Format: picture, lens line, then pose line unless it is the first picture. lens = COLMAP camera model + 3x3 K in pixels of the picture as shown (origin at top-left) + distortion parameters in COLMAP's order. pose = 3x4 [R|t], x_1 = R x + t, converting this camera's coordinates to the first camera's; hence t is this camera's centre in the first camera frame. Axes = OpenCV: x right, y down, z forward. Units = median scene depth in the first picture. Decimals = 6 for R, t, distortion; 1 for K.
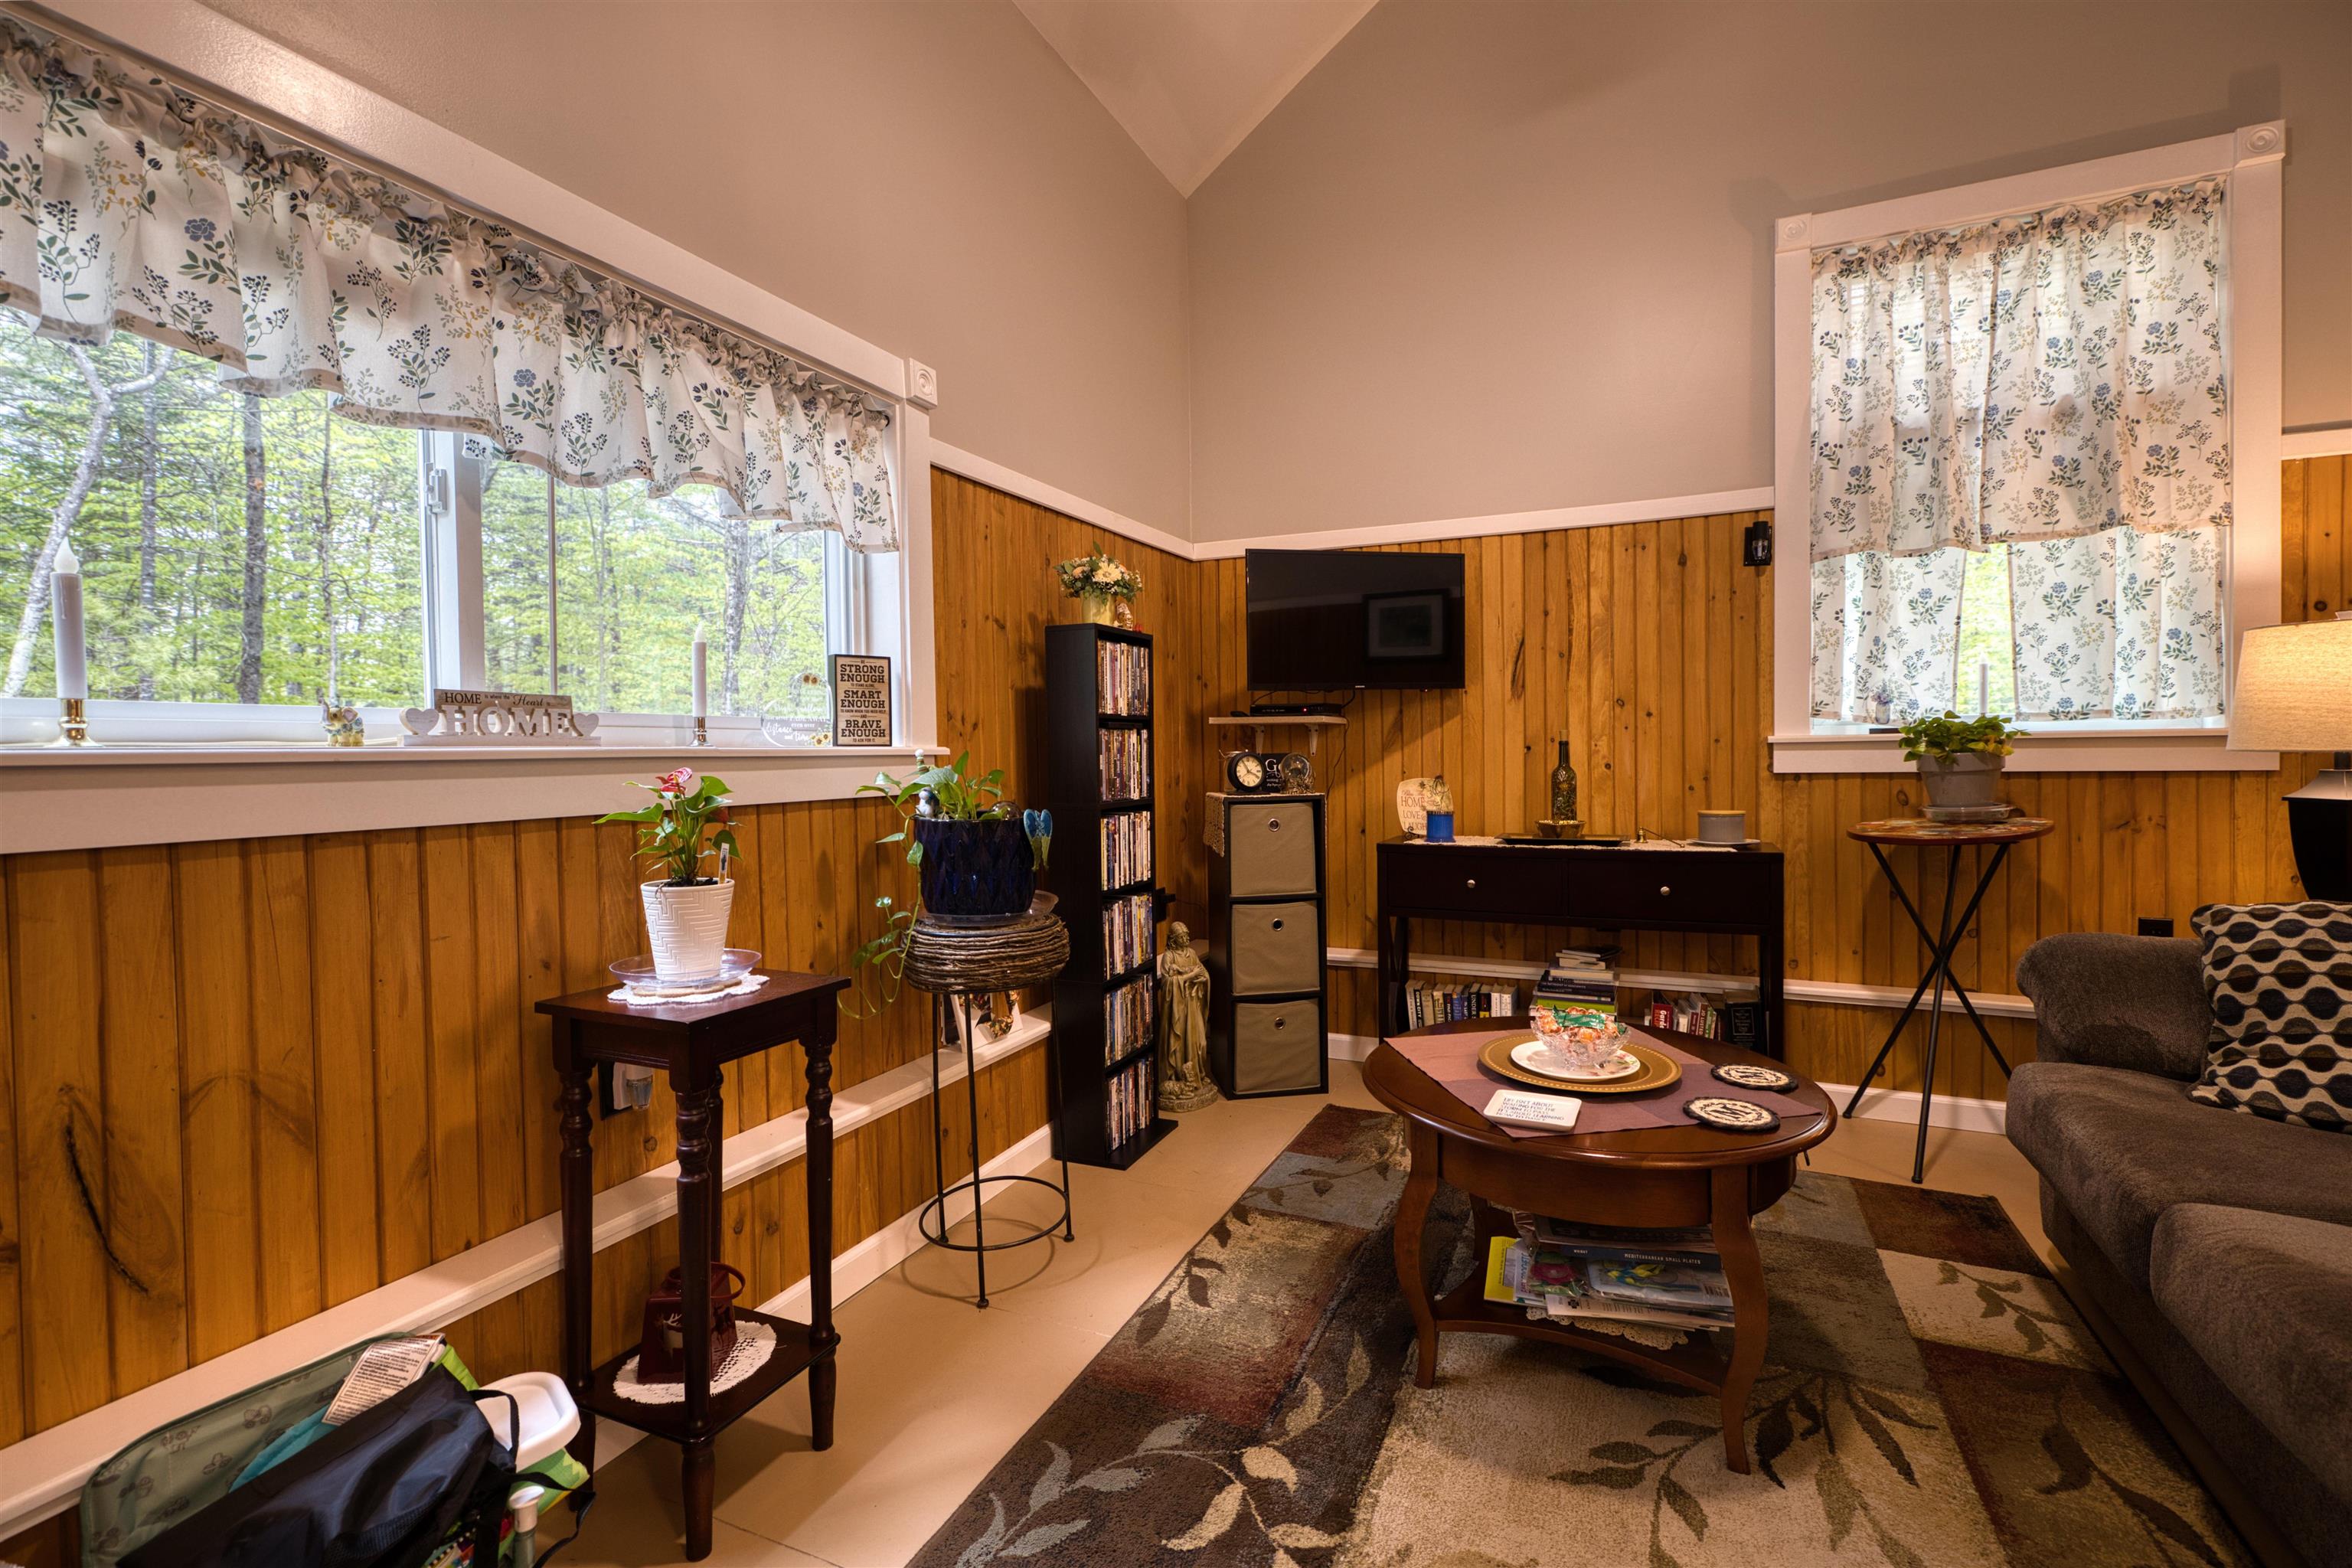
lens RADIAL K [[1018.7, 0, 1189.2], [0, 1018.7, 774.6], [0, 0, 1]] dist [0.001127, 0.000771]
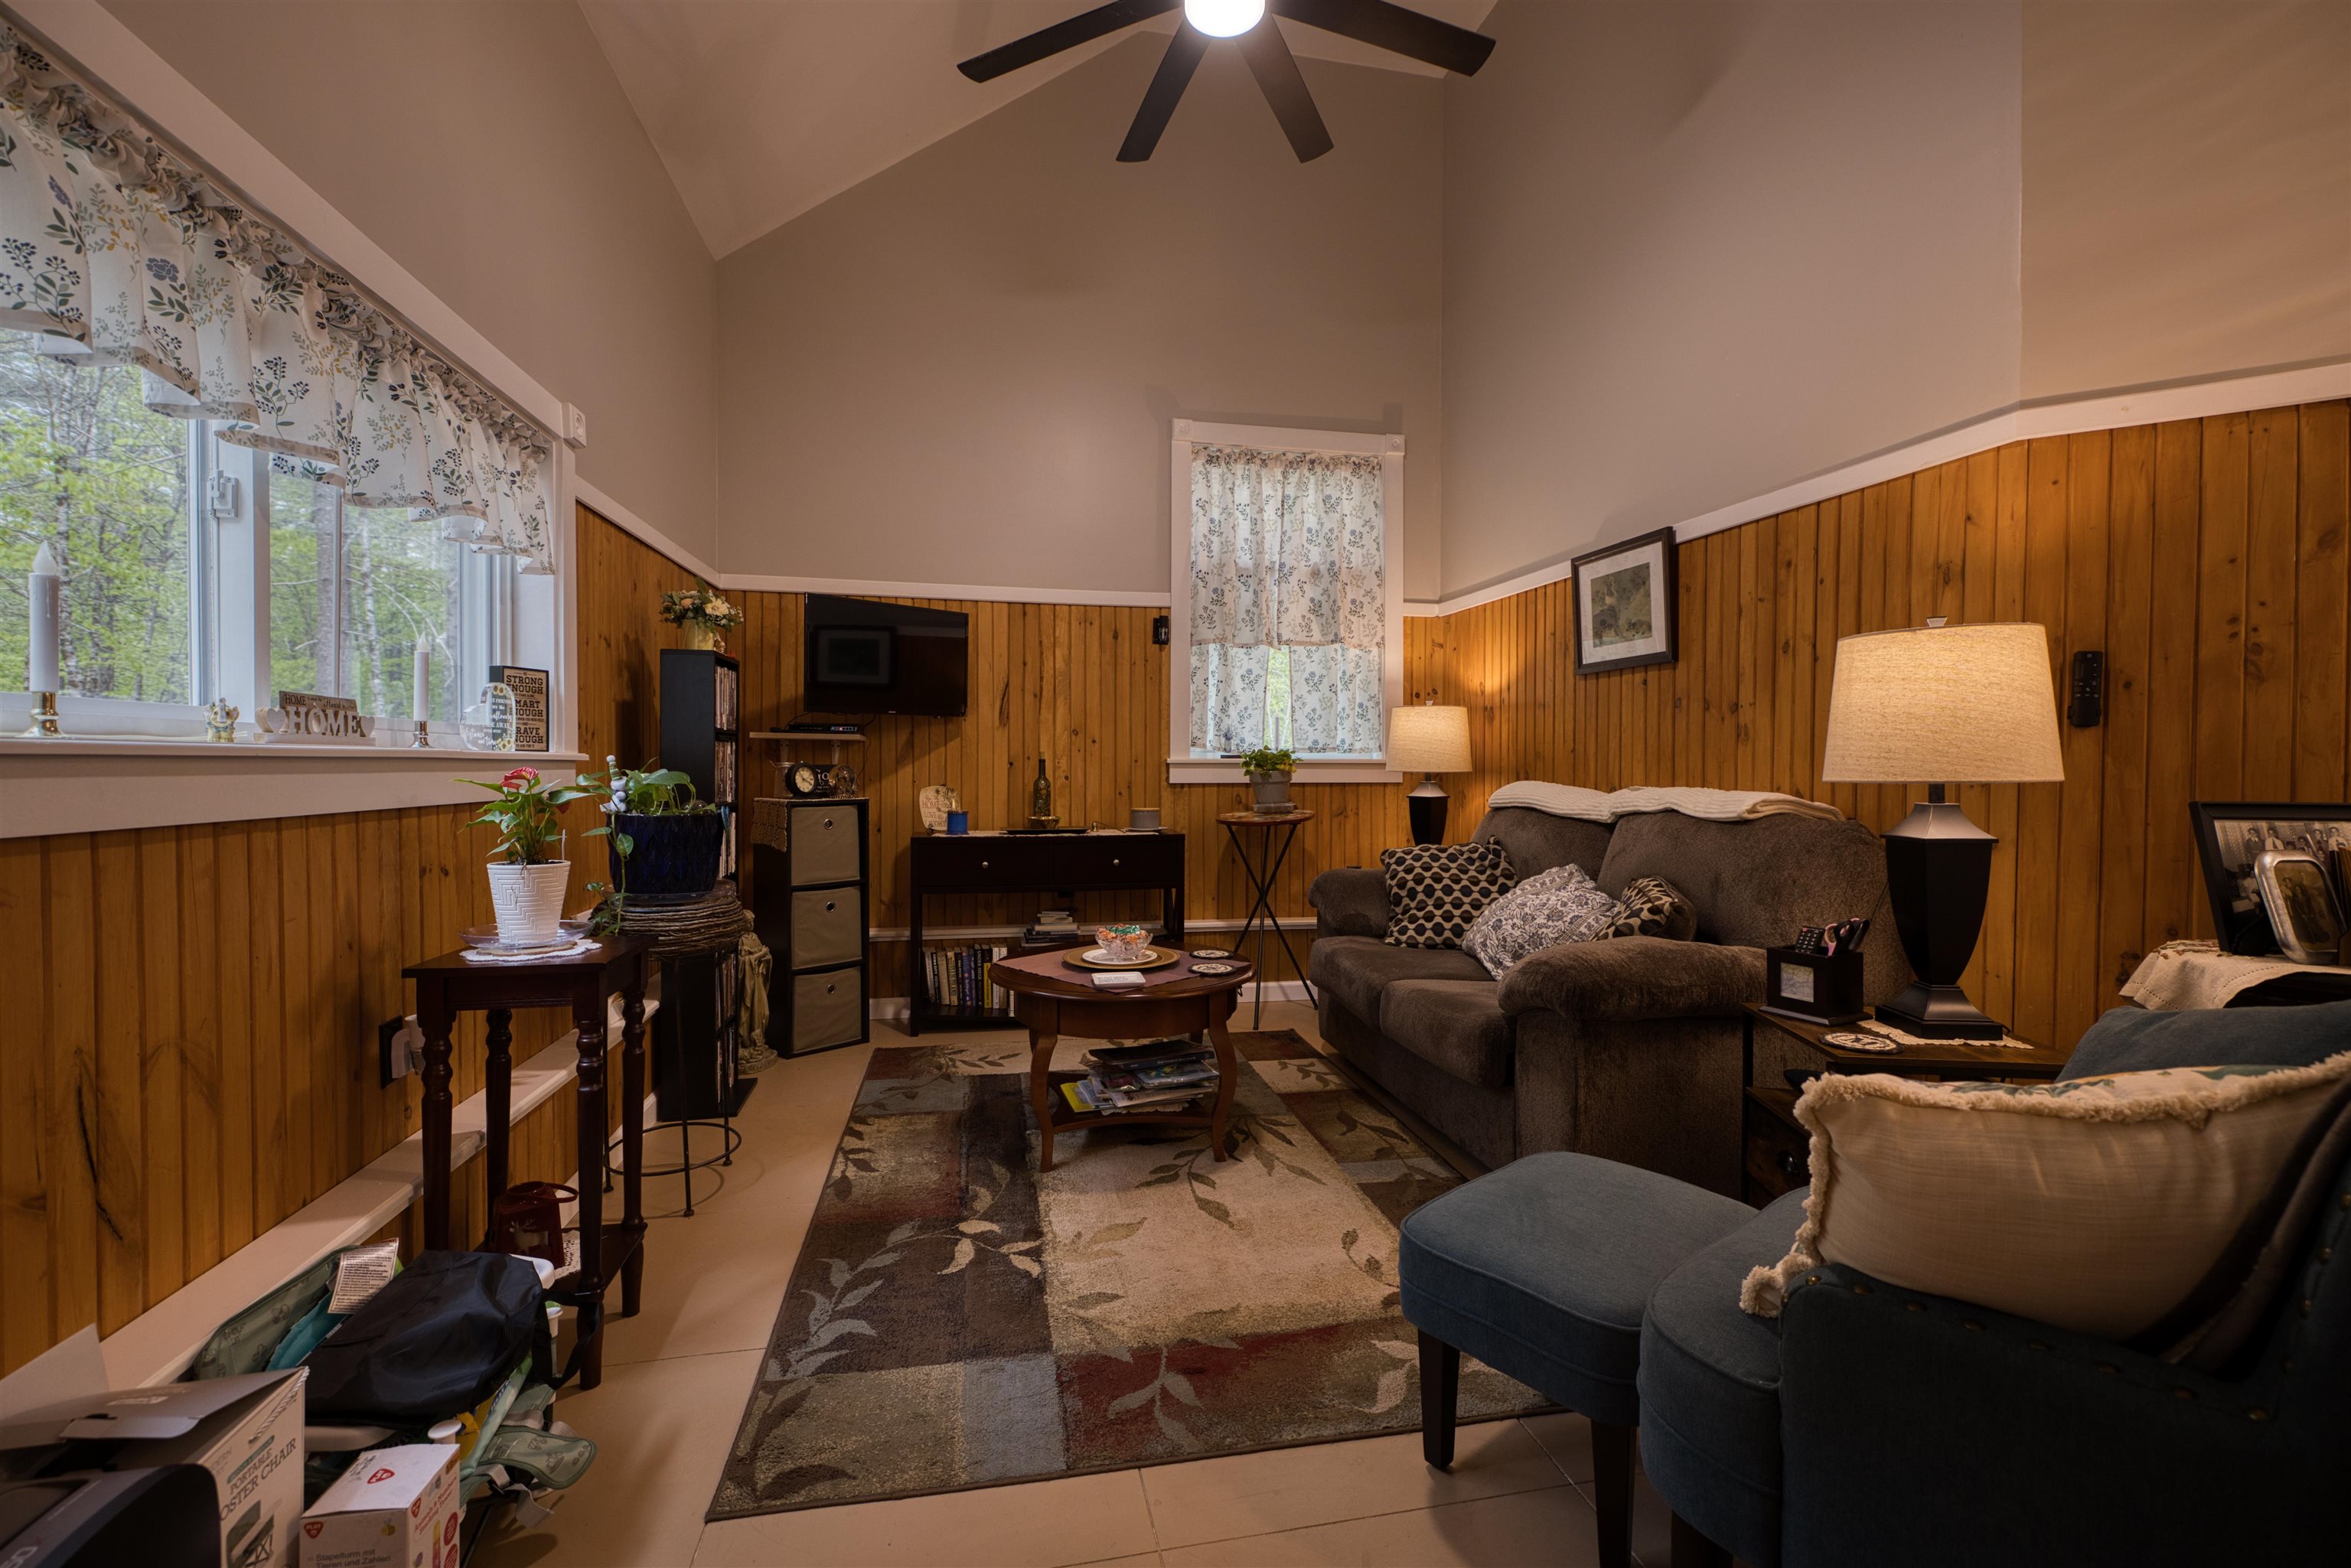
lens RADIAL K [[986.1, 0, 1163.7], [0, 986.1, 781.4], [0, 0, 1]] dist [0.000283, 0.000066]
pose [[0.819506, 0.006686, 0.573031, -0.366276], [-0.001469, 0.999953, -0.009567, 0.013422], [-0.573068, 0.006999, 0.819478, -0.256055]]
